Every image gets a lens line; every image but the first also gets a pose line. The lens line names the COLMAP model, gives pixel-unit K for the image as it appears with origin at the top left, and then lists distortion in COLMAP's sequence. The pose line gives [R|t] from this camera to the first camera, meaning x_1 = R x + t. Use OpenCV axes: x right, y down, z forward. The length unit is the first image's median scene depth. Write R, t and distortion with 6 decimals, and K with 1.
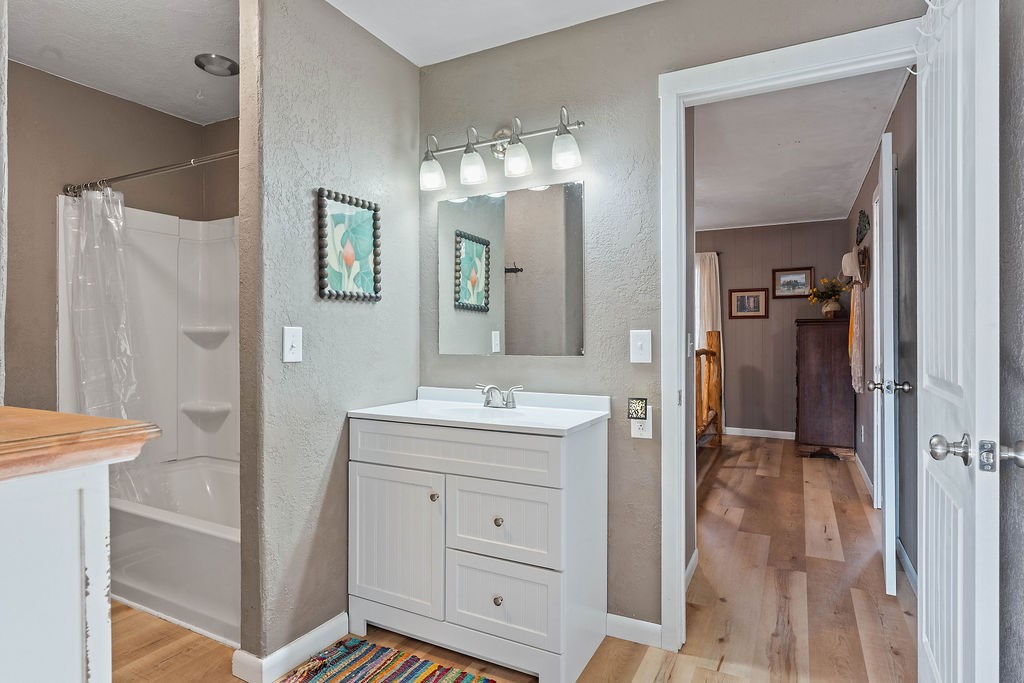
lens RADIAL K [[543.0, 0, 510.2], [0, 543.0, 339.1], [0, 0, 1]] dist [-0.000573, -0.000697]
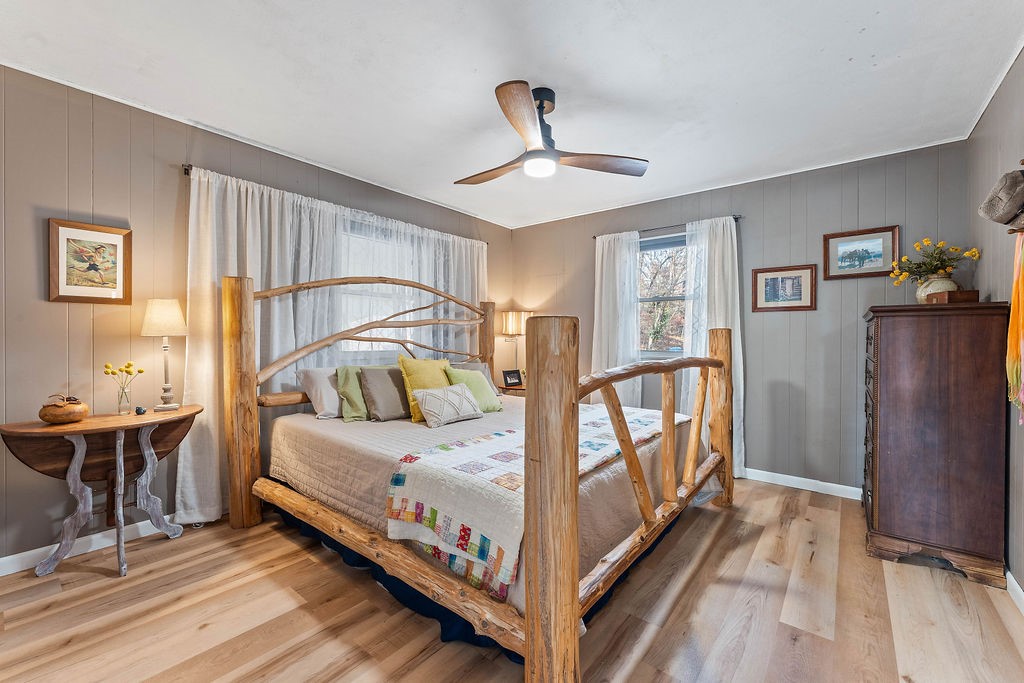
lens RADIAL K [[418.8, 0, 507.9], [0, 418.8, 340.0], [0, 0, 1]] dist [-0.004911, 0.001101]
pose [[0.980177, 0.006992, -0.198000, 0.214848], [-0.006499, 0.999974, 0.003142, -0.001329], [0.198016, -0.001793, 0.980197, 0.440245]]
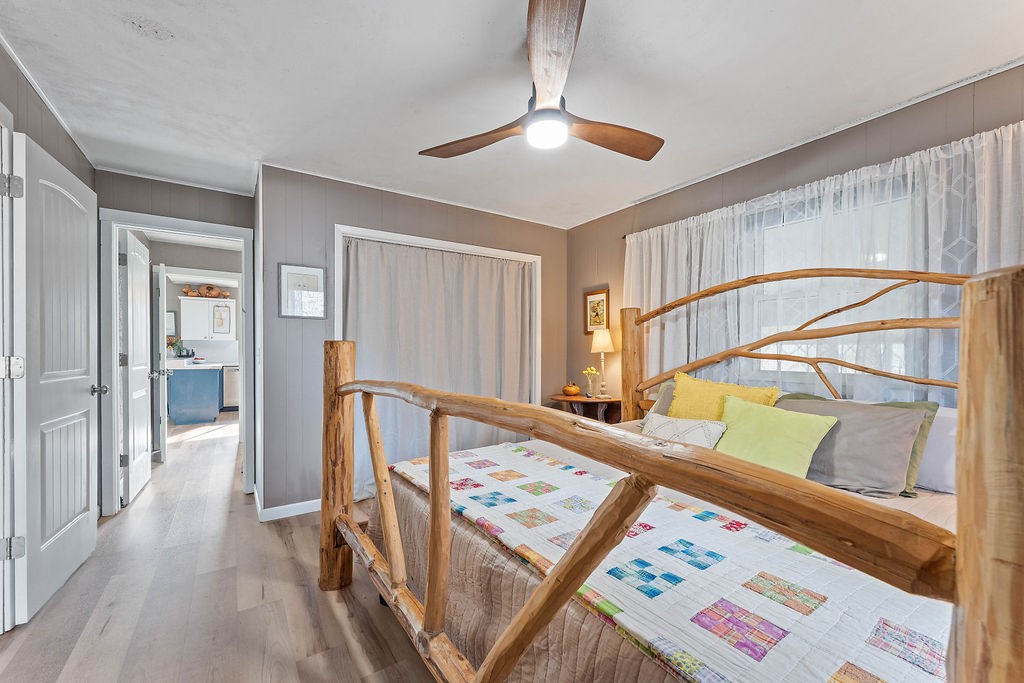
lens RADIAL K [[418.8, 0, 513.0], [0, 418.8, 351.6], [0, 0, 1]] dist [-0.004911, 0.001101]
pose [[-0.466504, 0.009551, -0.884468, 0.359034], [0.003375, 0.999954, 0.009017, -0.006477], [0.884513, 0.001221, -0.466515, 0.754490]]
